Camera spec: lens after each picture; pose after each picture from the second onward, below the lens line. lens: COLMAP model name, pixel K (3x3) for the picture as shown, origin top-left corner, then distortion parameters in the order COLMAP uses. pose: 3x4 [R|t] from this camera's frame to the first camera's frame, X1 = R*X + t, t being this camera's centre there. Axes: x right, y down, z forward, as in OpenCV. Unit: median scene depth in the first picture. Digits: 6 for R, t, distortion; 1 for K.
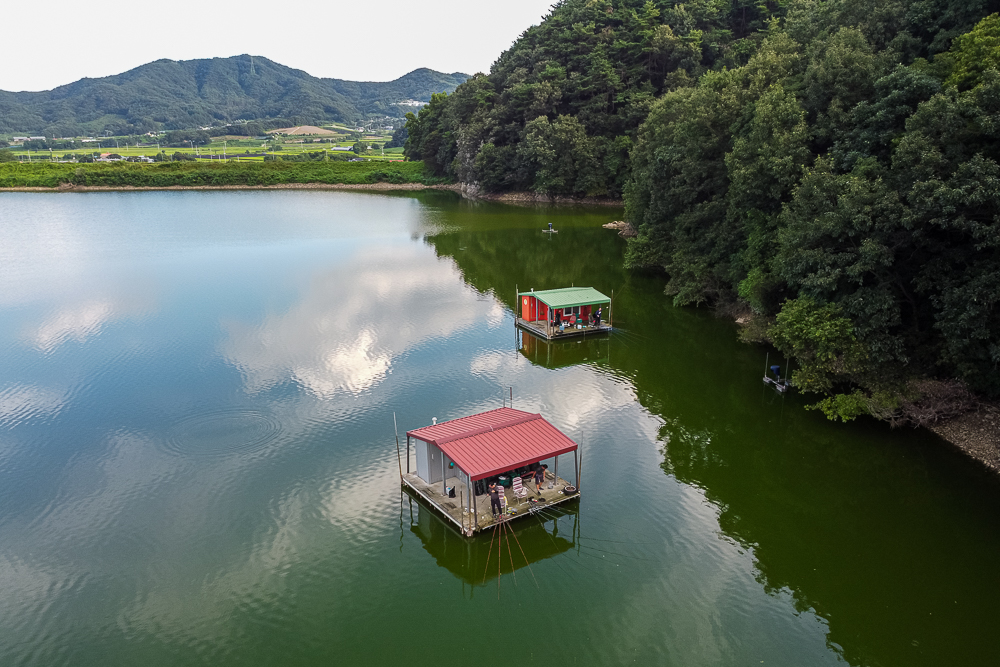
lens RADIAL K [[750.6, 0, 512.8], [0, 750.6, 372.9], [0, 0, 1]] dist [0.003821, -0.007095]
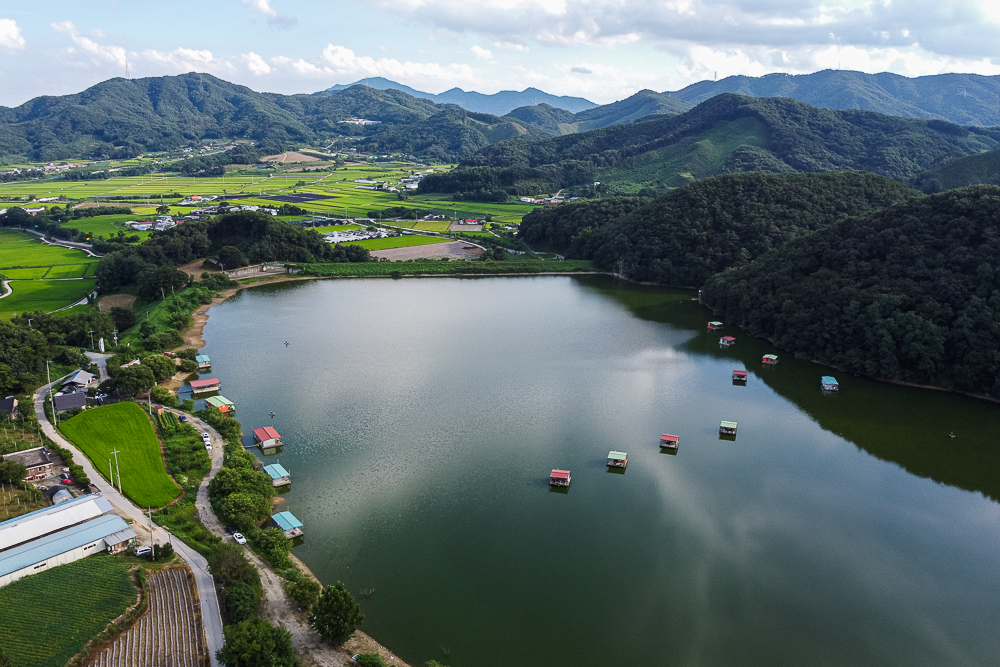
lens RADIAL K [[807.3, 0, 500.0], [0, 807.3, 333.5], [0, 0, 1]] dist [-0.063529, -0.002304]
pose [[0.992019, -0.019261, 0.124609, -0.834266], [0.024980, 0.998697, -0.044496, 0.078661], [-0.123589, 0.047254, 0.991208, -1.782753]]
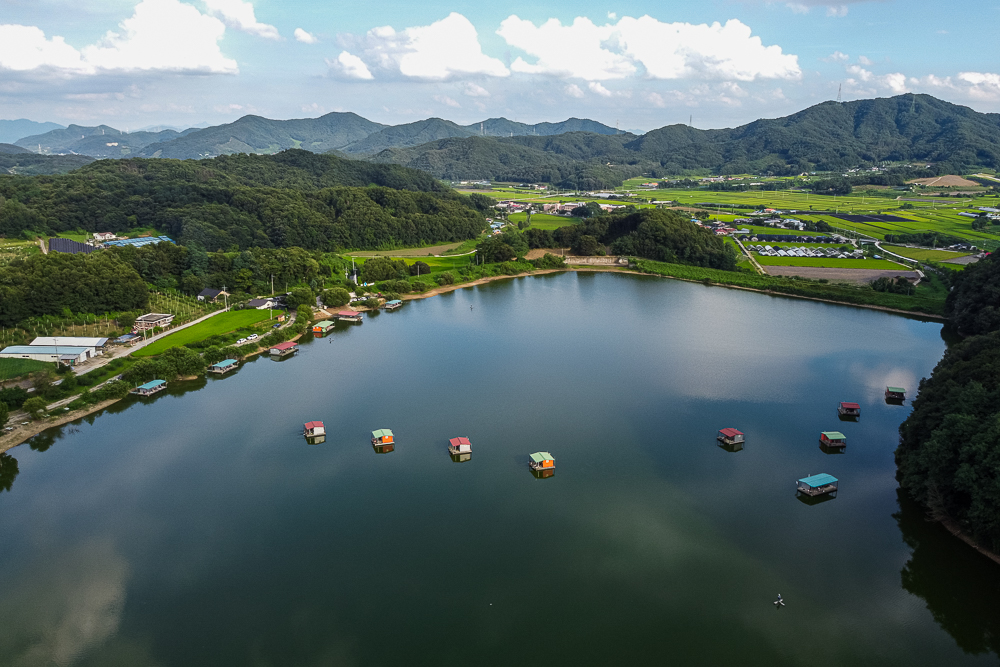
lens RADIAL K [[764.5, 0, 500.0], [0, 764.5, 333.5], [0, 0, 1]] dist [-0.002372, 0.002594]
pose [[0.699720, 0.181401, -0.691003, 0.475543], [-0.225490, 0.973862, 0.027322, -0.005508], [0.677898, 0.136696, 0.722335, -1.248492]]
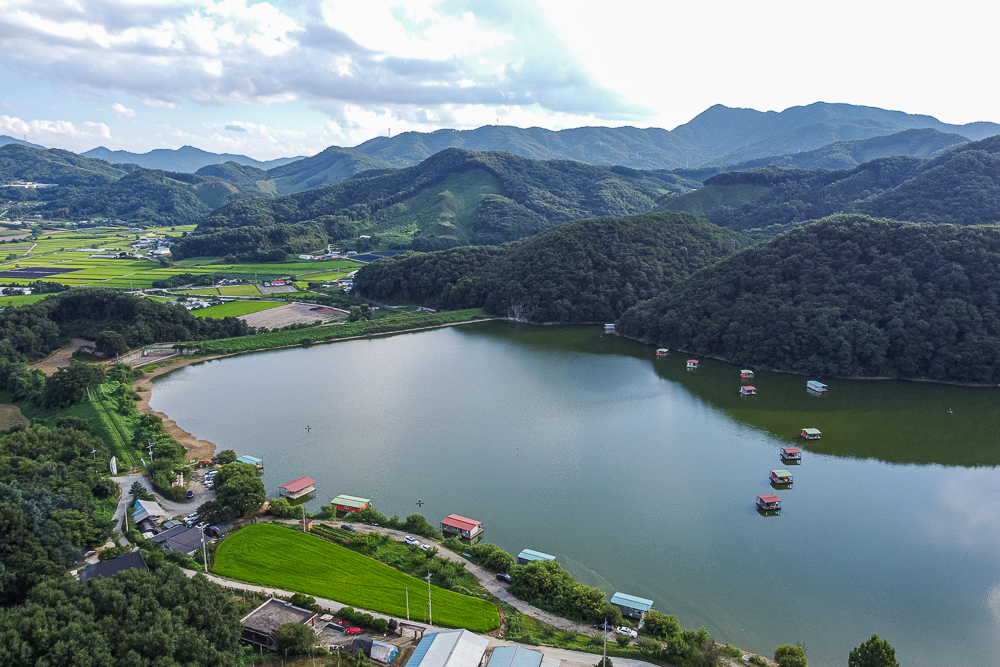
lens RADIAL K [[764.5, 0, 500.0], [0, 764.5, 333.5], [0, 0, 1]] dist [-0.002372, 0.002594]
pose [[0.844474, -0.118431, 0.522339, -1.621341], [0.172972, 0.983293, -0.056702, -0.035859], [-0.506897, 0.138234, 0.850851, -1.438232]]
